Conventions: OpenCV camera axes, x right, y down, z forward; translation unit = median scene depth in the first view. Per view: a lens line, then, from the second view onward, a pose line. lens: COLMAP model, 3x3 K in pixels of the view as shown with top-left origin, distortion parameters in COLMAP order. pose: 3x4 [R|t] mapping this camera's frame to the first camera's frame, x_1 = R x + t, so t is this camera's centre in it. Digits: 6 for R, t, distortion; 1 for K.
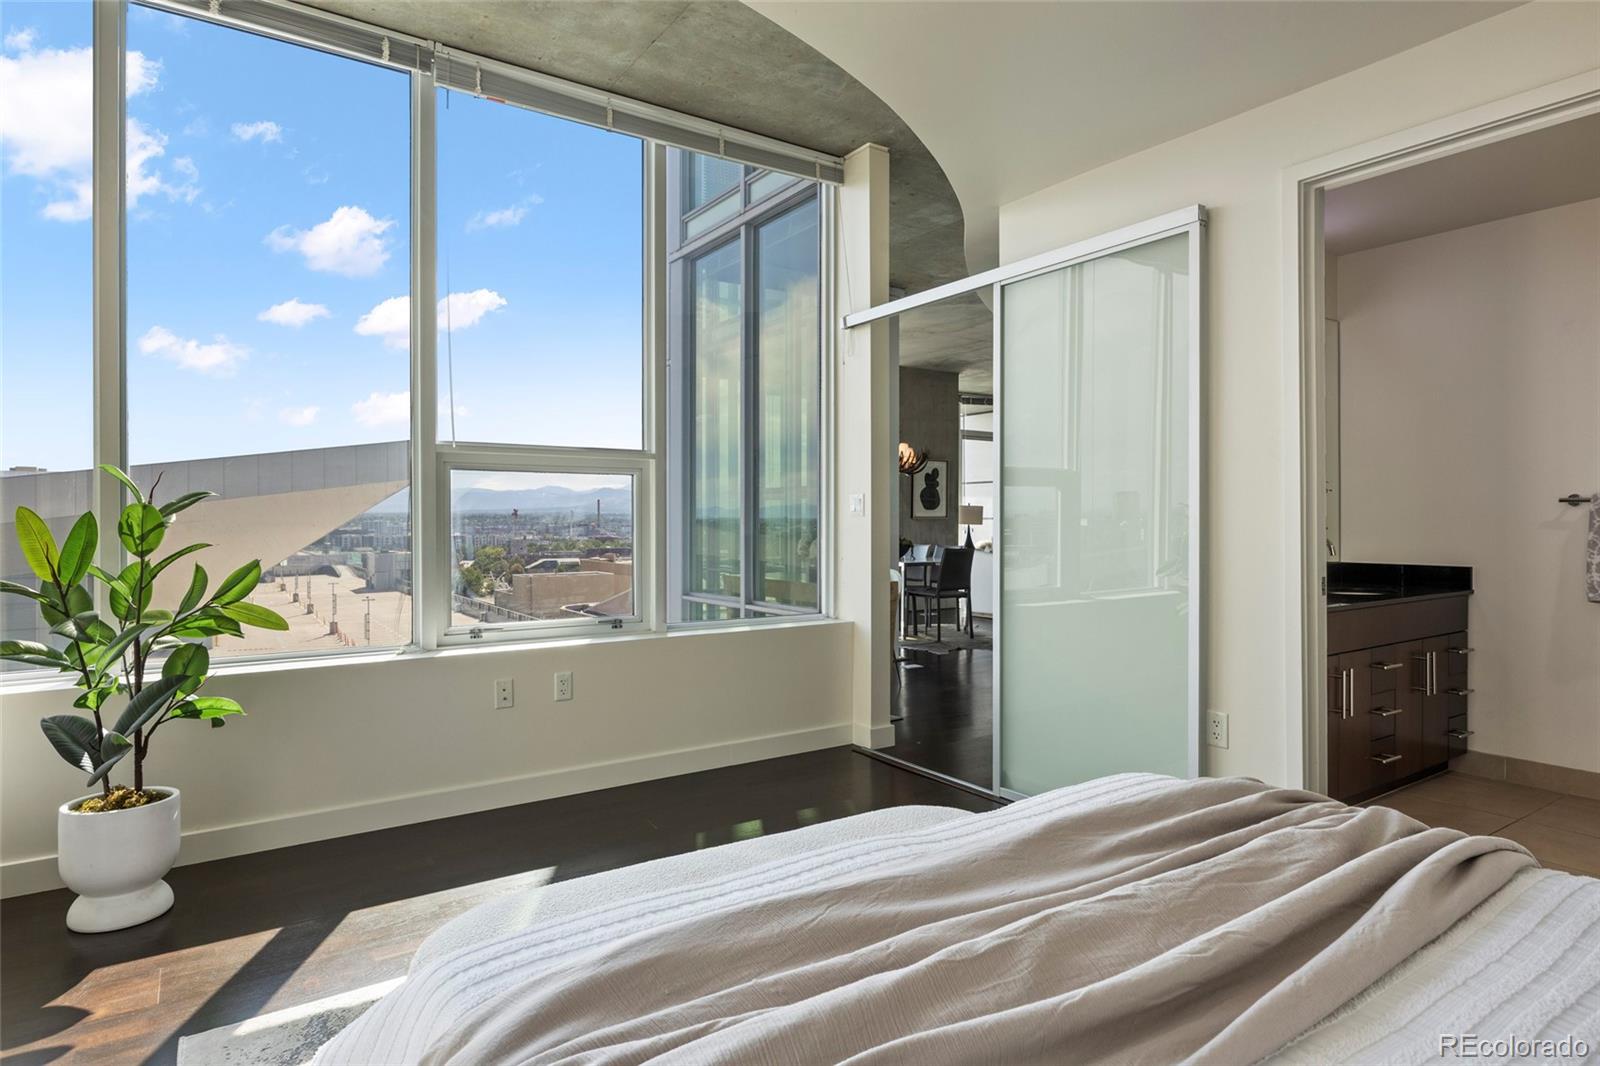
lens RADIAL K [[891.1, 0, 813.6], [0, 891.1, 559.2], [0, 0, 1]] dist [0.000281, -0.002470]
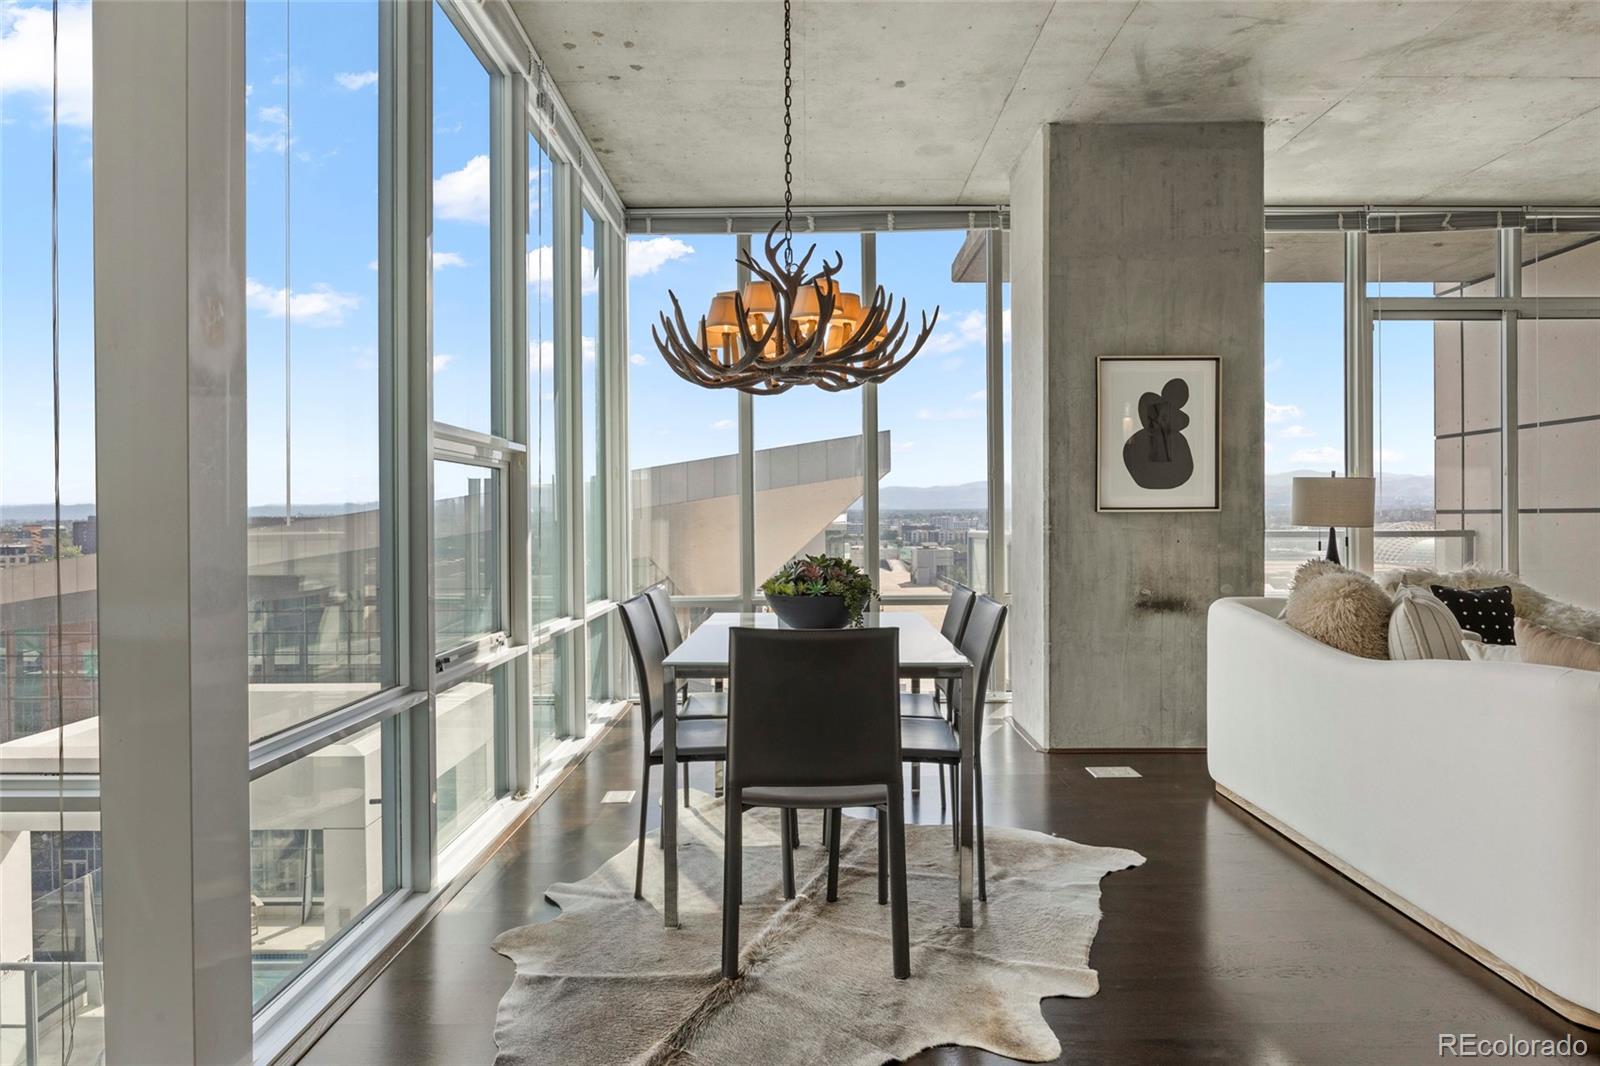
lens RADIAL K [[941.6, 0, 805.0], [0, 941.6, 520.7], [0, 0, 1]] dist [-0.001569, -0.002616]
pose [[0.822112, 0.003128, -0.569317, 0.237584], [-0.025560, 0.999179, -0.031420, -0.025658], [0.568752, 0.040383, 0.821517, 0.590237]]
